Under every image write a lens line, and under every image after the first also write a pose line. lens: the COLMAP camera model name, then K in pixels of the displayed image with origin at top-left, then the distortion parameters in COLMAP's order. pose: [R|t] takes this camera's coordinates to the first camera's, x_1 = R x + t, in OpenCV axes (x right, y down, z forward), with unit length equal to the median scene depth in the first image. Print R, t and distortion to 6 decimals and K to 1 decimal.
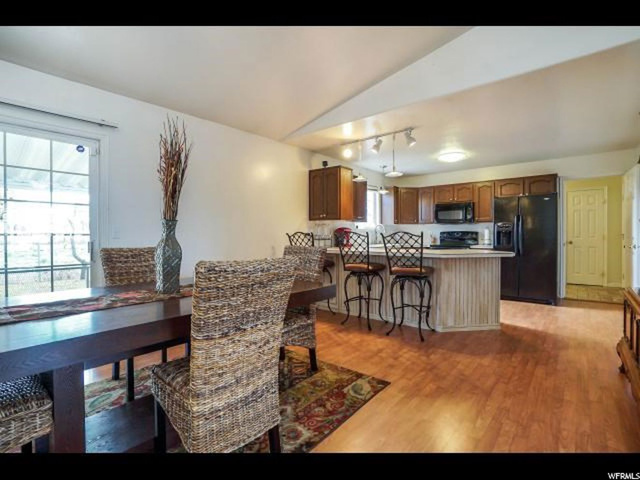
lens RADIAL K [[302.8, 0, 320.0], [0, 302.8, 240.0], [0, 0, 1]] dist [-0.059387, 0.021537]
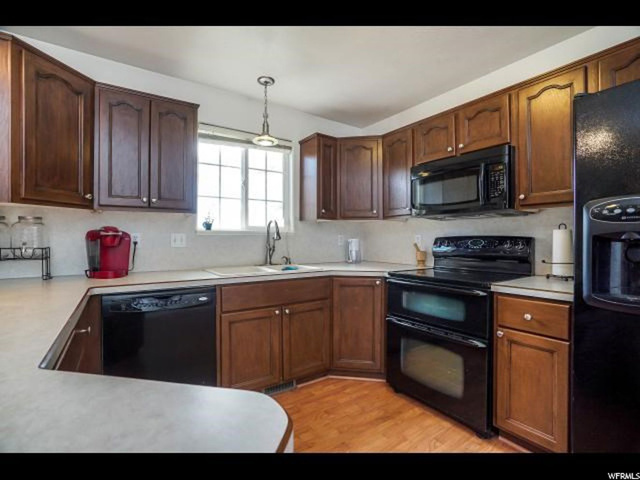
lens RADIAL K [[302.8, 0, 320.0], [0, 302.8, 240.0], [0, 0, 1]] dist [-0.059387, 0.021537]
pose [[0.968376, 0.002163, -0.249485, 0.388188], [-0.006236, 0.999860, -0.015536, -0.018252], [0.249416, 0.016601, 0.968254, 0.629221]]
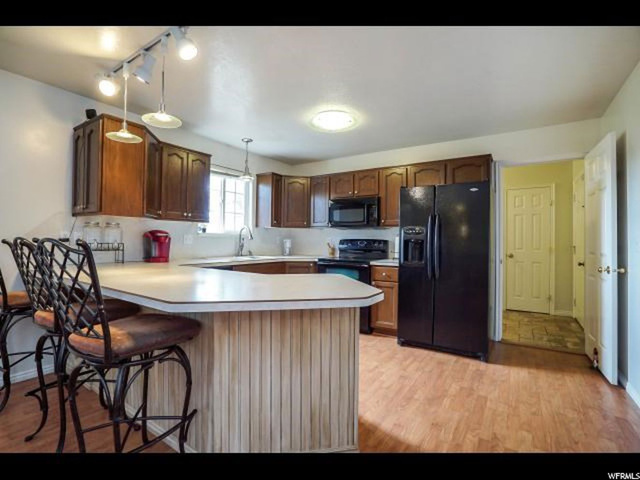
lens RADIAL K [[302.8, 0, 320.0], [0, 302.8, 240.0], [0, 0, 1]] dist [-0.059387, 0.021537]
pose [[0.991563, 0.014629, 0.128799, 0.289809], [-0.012069, 0.999714, -0.020639, -0.012069], [-0.129064, 0.018910, 0.991456, 0.330439]]
